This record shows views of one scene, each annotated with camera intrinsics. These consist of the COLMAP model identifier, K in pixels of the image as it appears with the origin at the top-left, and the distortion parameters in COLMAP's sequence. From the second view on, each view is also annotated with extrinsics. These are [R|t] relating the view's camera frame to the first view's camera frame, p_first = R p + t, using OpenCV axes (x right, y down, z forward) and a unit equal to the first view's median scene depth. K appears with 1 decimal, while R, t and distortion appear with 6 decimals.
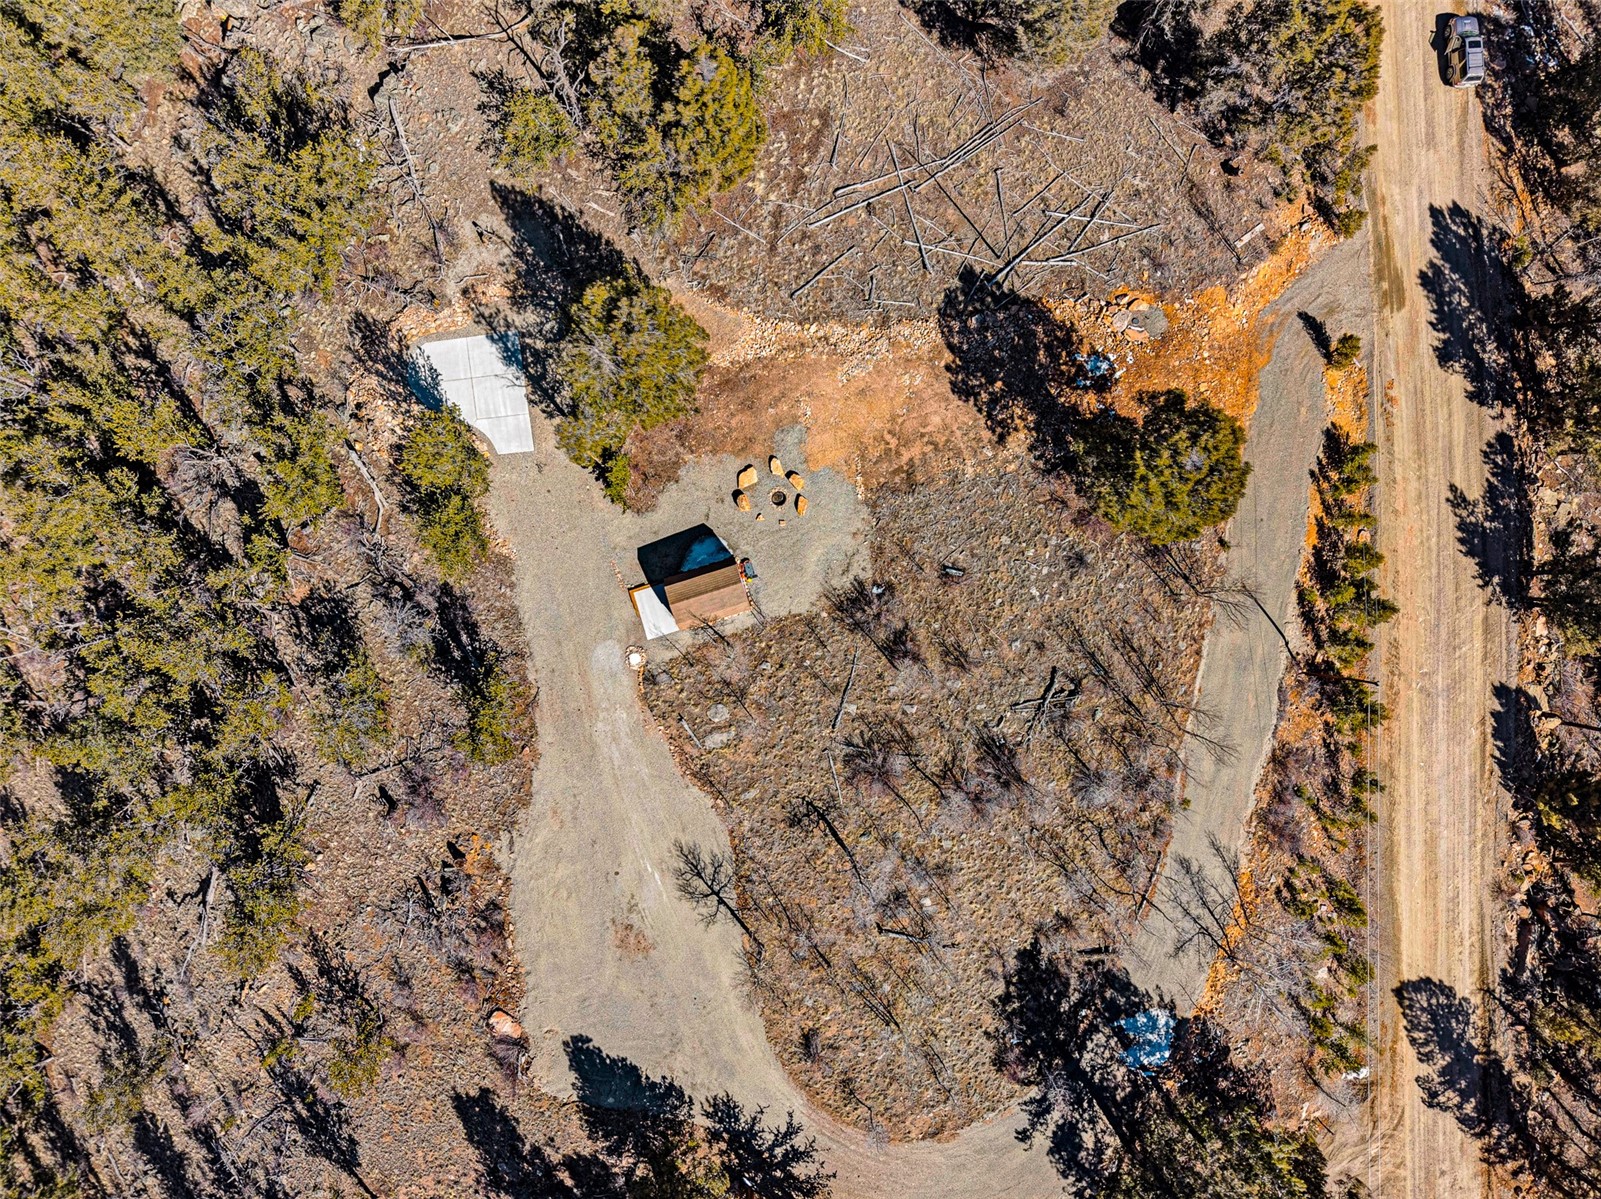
lens RADIAL K [[1071.9, 0, 842.0], [0, 1071.9, 606.4], [0, 0, 1]] dist [0.022193, -0.023827]
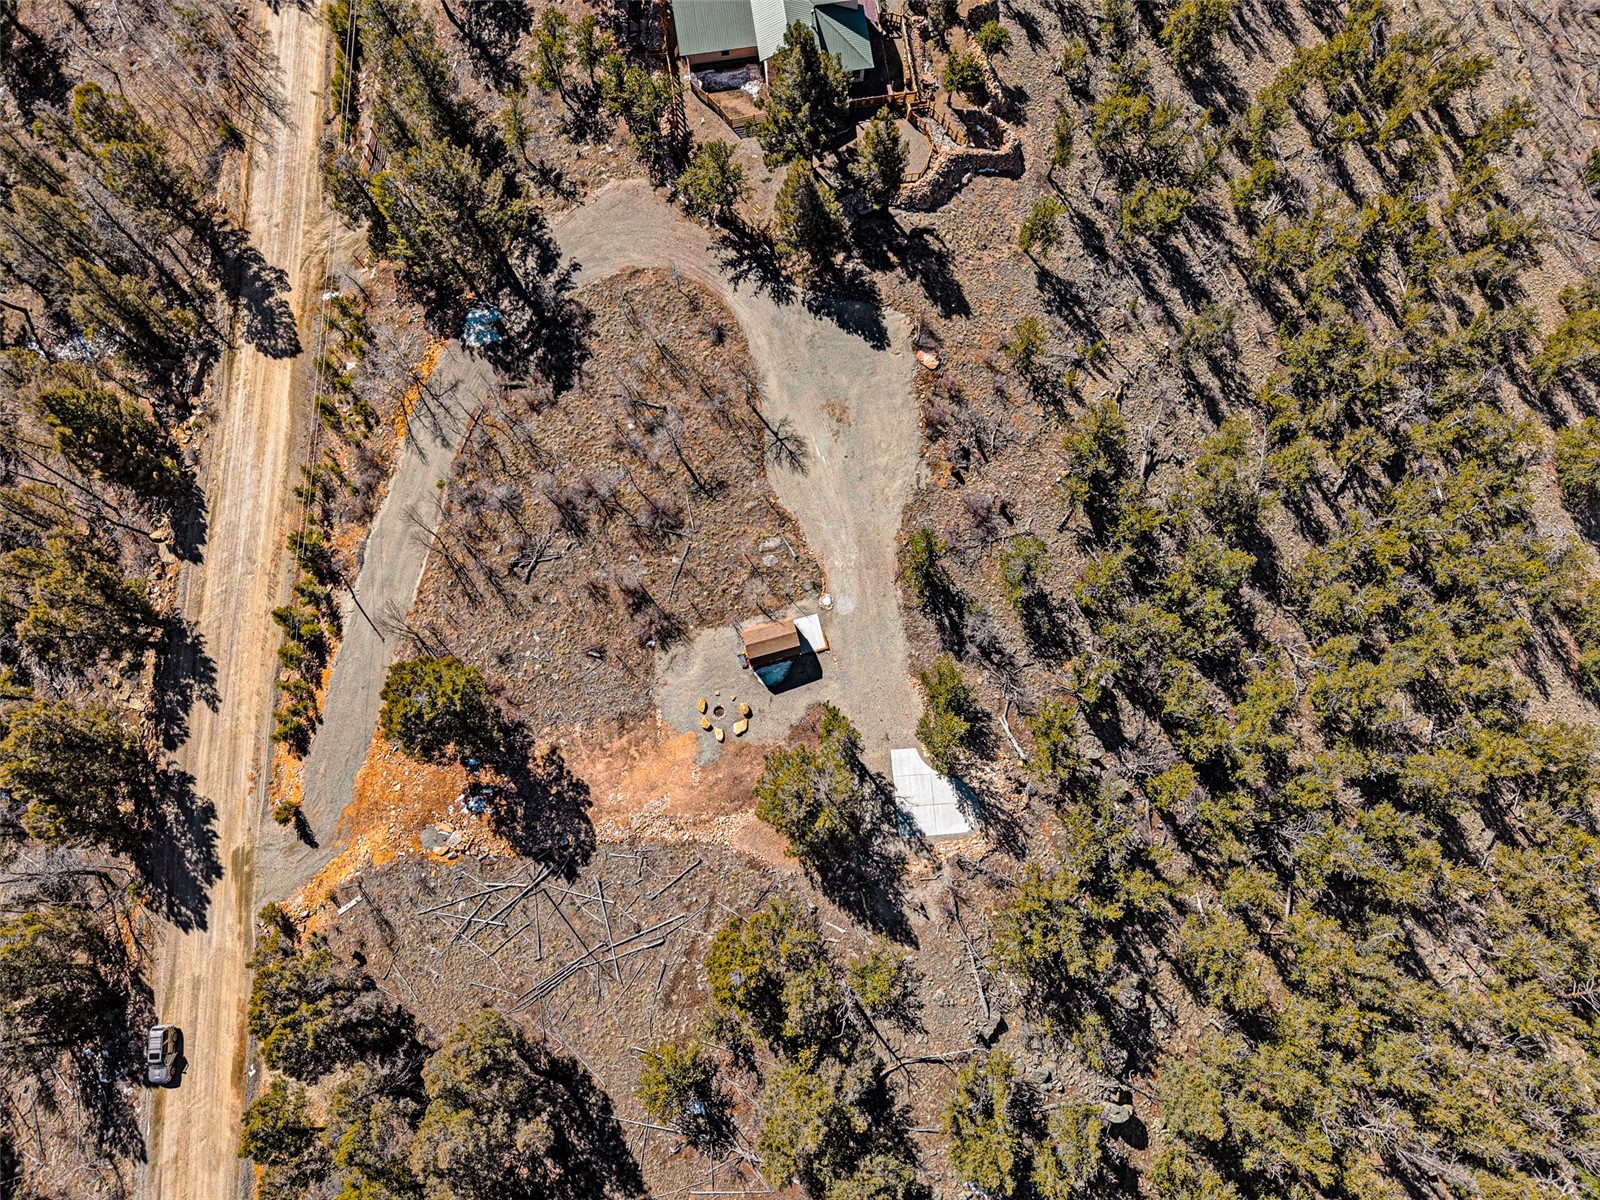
lens RADIAL K [[1071.2, 0, 761.6], [0, 1071.2, 594.5], [0, 0, 1]] dist [0.022193, -0.023827]
pose [[-0.998683, -0.048637, -0.016332, -0.078922], [0.045378, -0.985885, 0.161155, -0.160893], [-0.023940, 0.160202, 0.986794, -0.356536]]
